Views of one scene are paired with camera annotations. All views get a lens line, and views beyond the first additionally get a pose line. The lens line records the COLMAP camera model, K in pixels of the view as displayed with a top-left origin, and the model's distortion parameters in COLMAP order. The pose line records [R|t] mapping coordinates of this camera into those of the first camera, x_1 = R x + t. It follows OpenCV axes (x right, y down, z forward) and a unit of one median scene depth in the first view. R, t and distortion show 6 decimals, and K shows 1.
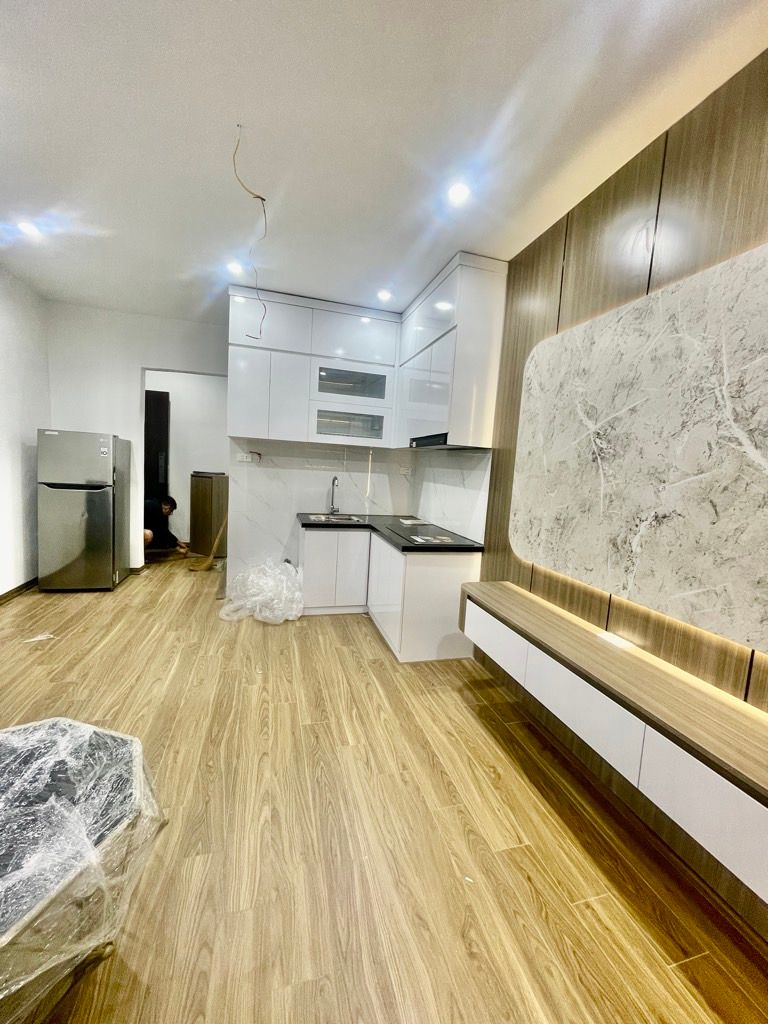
lens RADIAL K [[411.7, 0, 382.8], [0, 411.7, 508.4], [0, 0, 1]] dist [-0.002572, -0.000458]
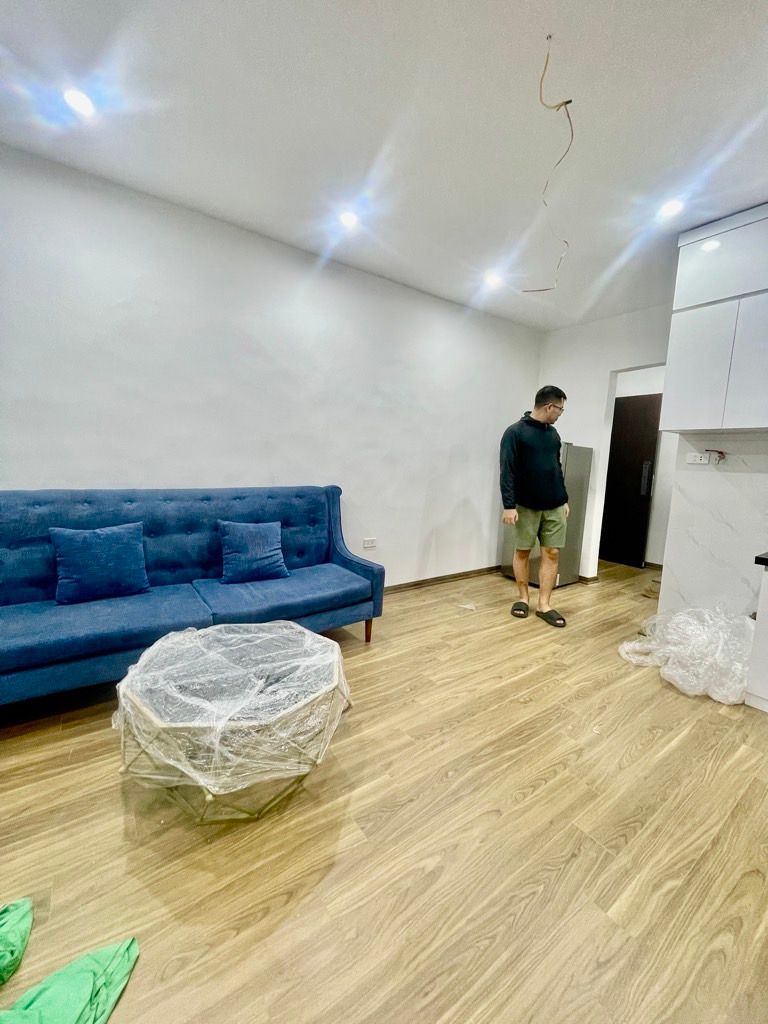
lens RADIAL K [[411.3, 0, 397.3], [0, 411.3, 511.7], [0, 0, 1]] dist [-0.000995, 0.000014]
pose [[0.343172, 0.070190, -0.936646, 0.253324], [-0.112172, 0.993130, 0.033325, 0.010760], [0.932551, 0.093629, 0.348687, 0.349567]]
